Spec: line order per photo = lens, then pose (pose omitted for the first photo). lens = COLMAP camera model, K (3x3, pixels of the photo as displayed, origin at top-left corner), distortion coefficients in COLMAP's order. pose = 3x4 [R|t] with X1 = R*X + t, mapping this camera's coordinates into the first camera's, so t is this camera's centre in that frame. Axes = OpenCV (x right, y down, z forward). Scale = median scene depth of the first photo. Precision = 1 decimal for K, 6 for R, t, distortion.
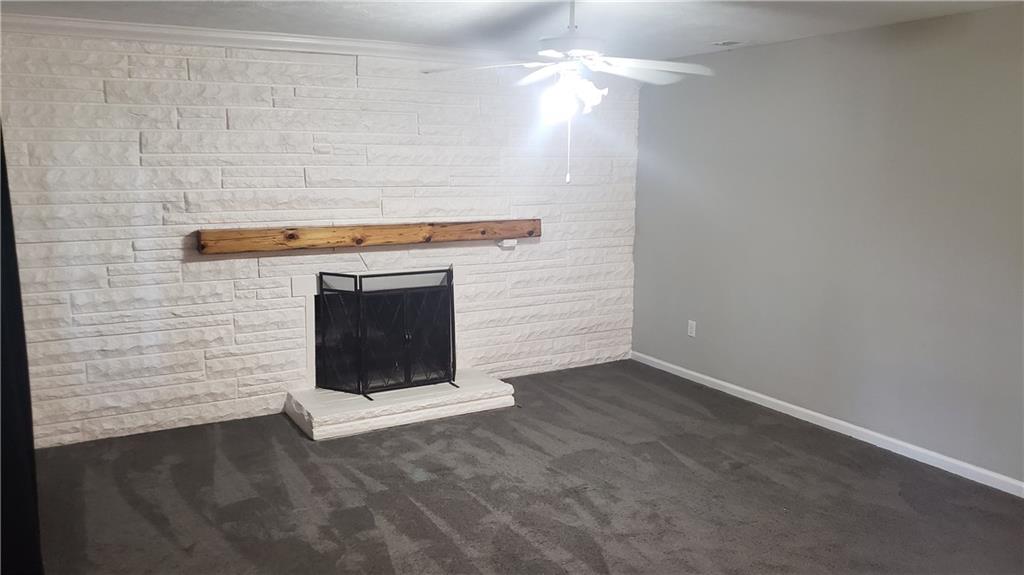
lens RADIAL K [[791.8, 0, 512.0], [0, 791.8, 287.5], [0, 0, 1]] dist [0.127028, -0.251877]
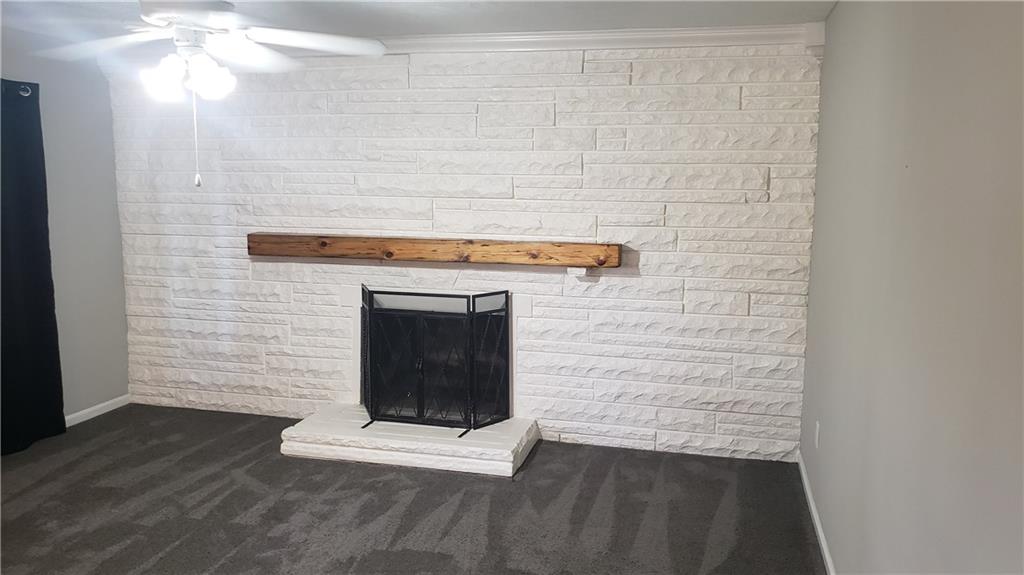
lens RADIAL K [[791.8, 0, 512.0], [0, 791.8, 287.5], [0, 0, 1]] dist [0.127028, -0.251877]
pose [[0.723775, 0.098830, -0.682922, 0.558051], [-0.117020, 0.992935, 0.019674, -0.056281], [0.680042, 0.065676, 0.730226, 0.438285]]
